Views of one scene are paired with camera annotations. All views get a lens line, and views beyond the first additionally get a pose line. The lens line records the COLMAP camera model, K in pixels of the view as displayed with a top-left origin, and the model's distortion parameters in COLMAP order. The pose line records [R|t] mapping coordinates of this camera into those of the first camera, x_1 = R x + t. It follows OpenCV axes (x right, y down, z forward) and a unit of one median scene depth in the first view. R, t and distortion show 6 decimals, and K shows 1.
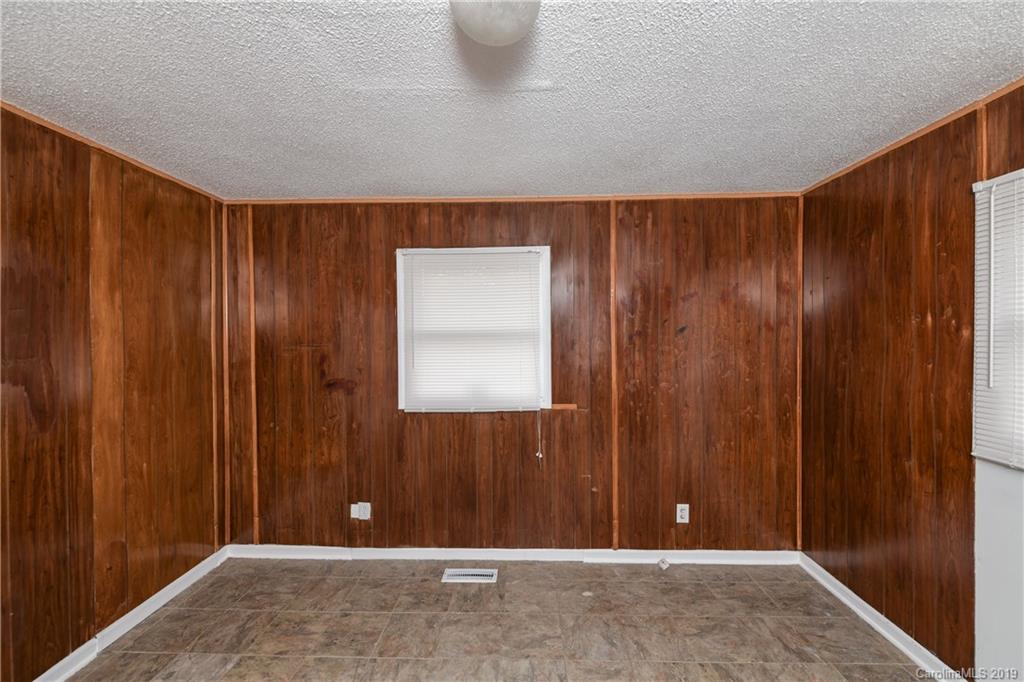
lens RADIAL K [[403.4, 0, 511.5], [0, 403.4, 338.9], [0, 0, 1]] dist [0.005195, -0.000894]
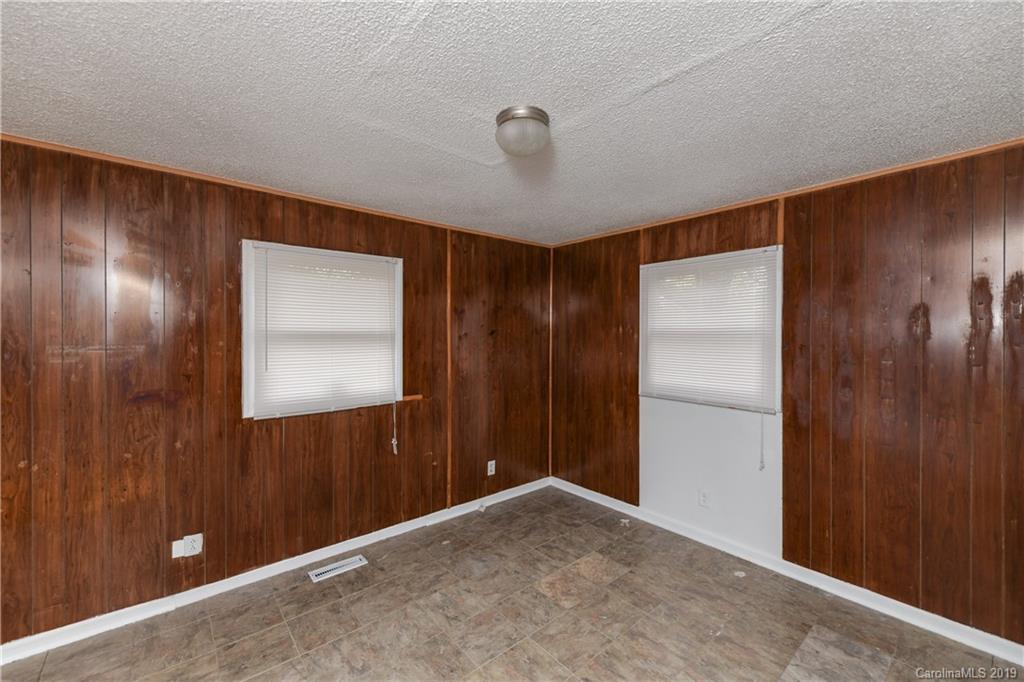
lens RADIAL K [[419.5, 0, 513.9], [0, 419.5, 339.4], [0, 0, 1]] dist [0.008840, -0.003186]
pose [[0.740141, 0.000619, 0.672451, -0.471778], [0.001170, 0.999997, -0.002208, 0.002422], [-0.672450, 0.002421, 0.740138, -0.097890]]
